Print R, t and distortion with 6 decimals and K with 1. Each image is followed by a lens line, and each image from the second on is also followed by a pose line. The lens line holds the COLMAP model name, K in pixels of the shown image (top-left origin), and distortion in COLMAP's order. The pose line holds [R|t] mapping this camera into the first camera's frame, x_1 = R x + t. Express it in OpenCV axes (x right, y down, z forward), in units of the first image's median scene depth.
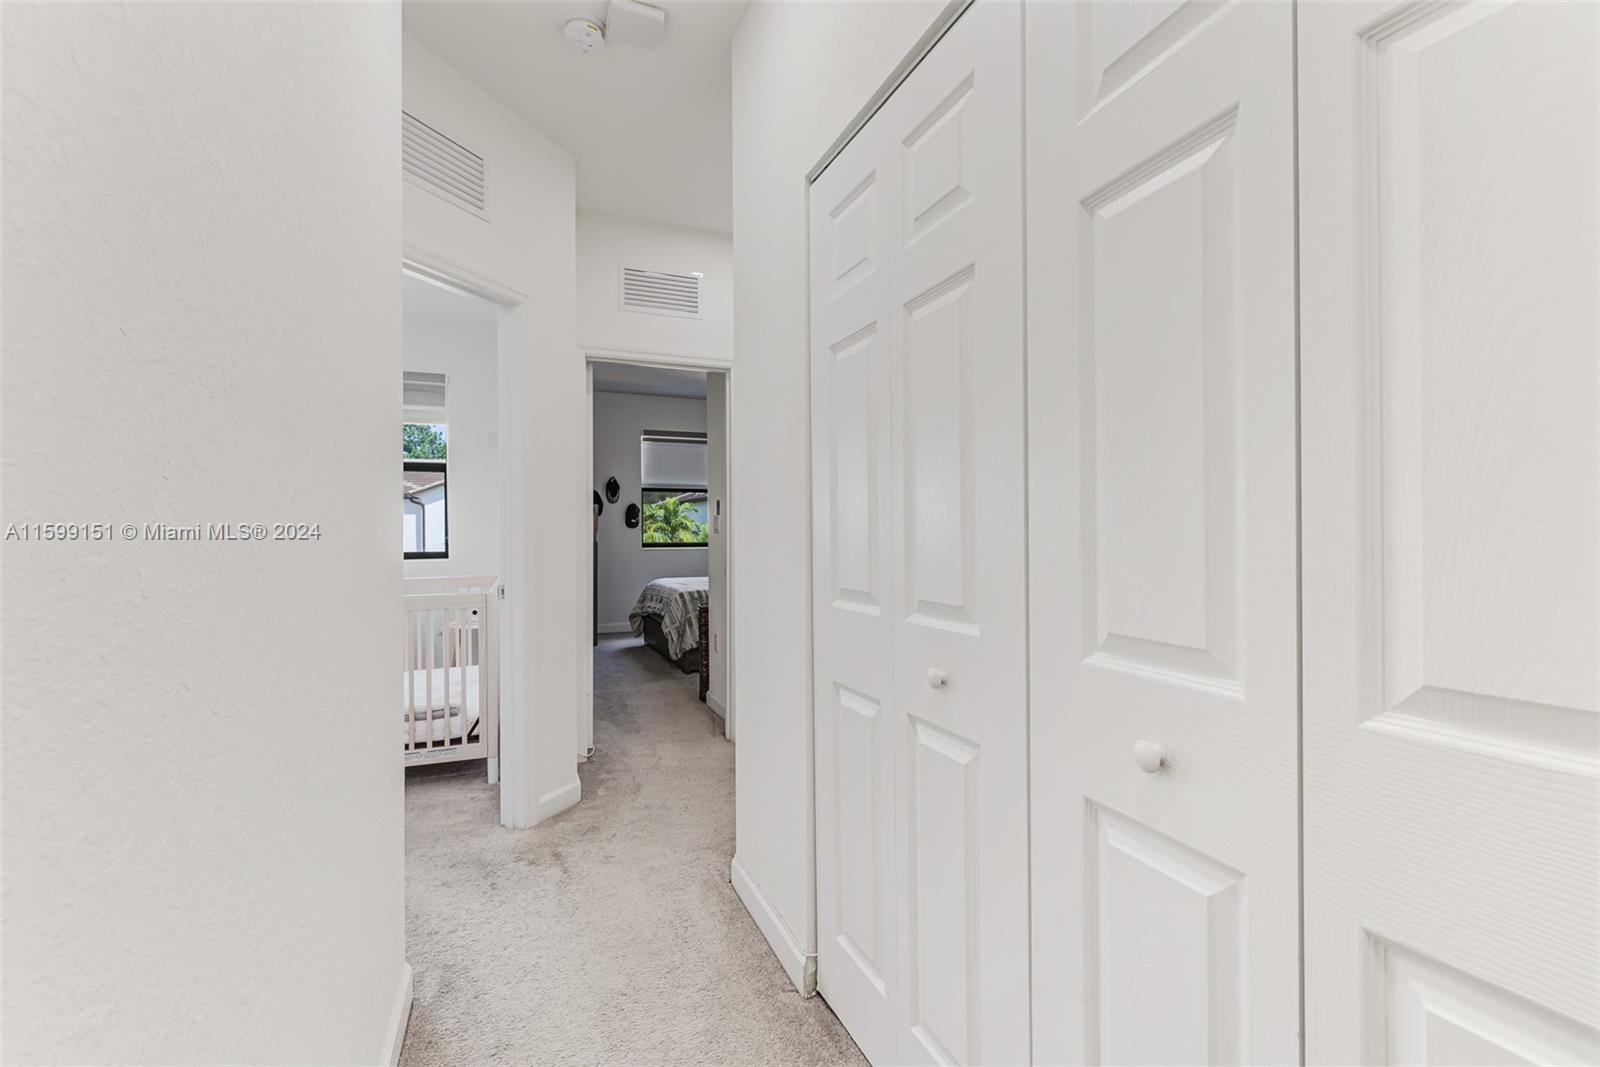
lens RADIAL K [[672.5, 0, 784.5], [0, 672.5, 525.7], [0, 0, 1]] dist [0.009689, -0.000164]
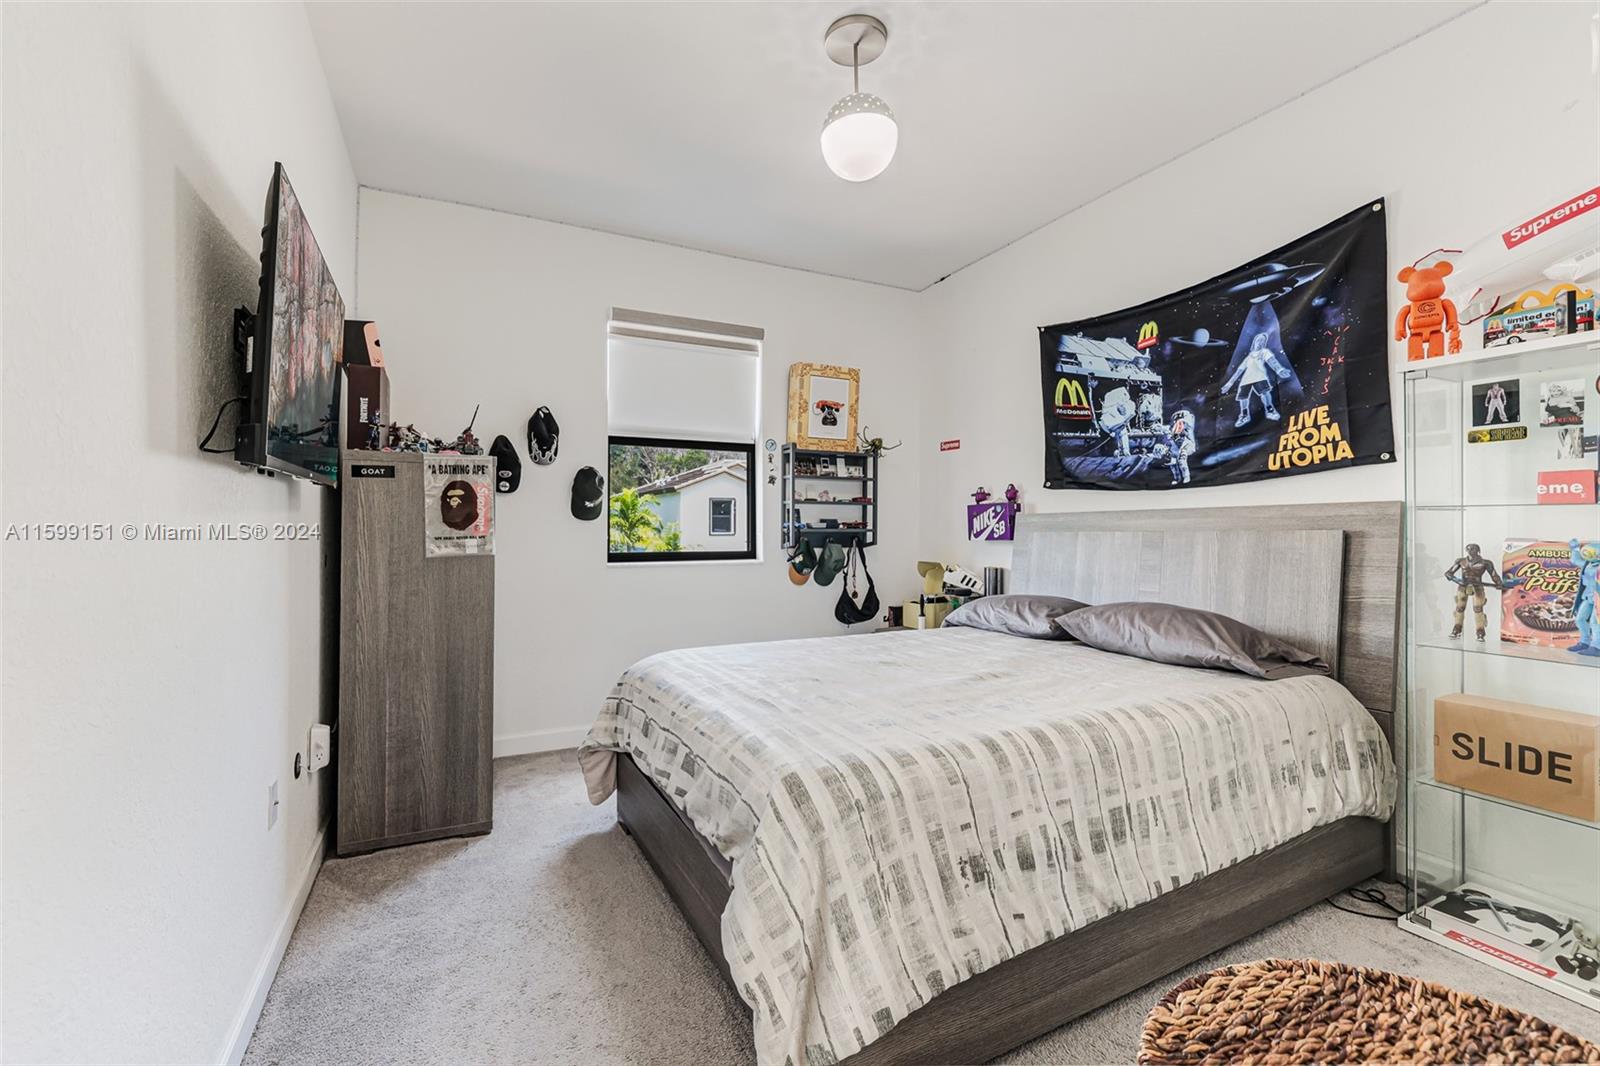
lens RADIAL K [[672.5, 0, 784.5], [0, 672.5, 525.2], [0, 0, 1]] dist [0.009689, -0.000164]
pose [[0.997434, 0.008885, 0.071036, -0.126172], [-0.009039, 0.999957, 0.001846, 0.004693], [-0.071017, -0.002484, 0.997472, 0.542301]]
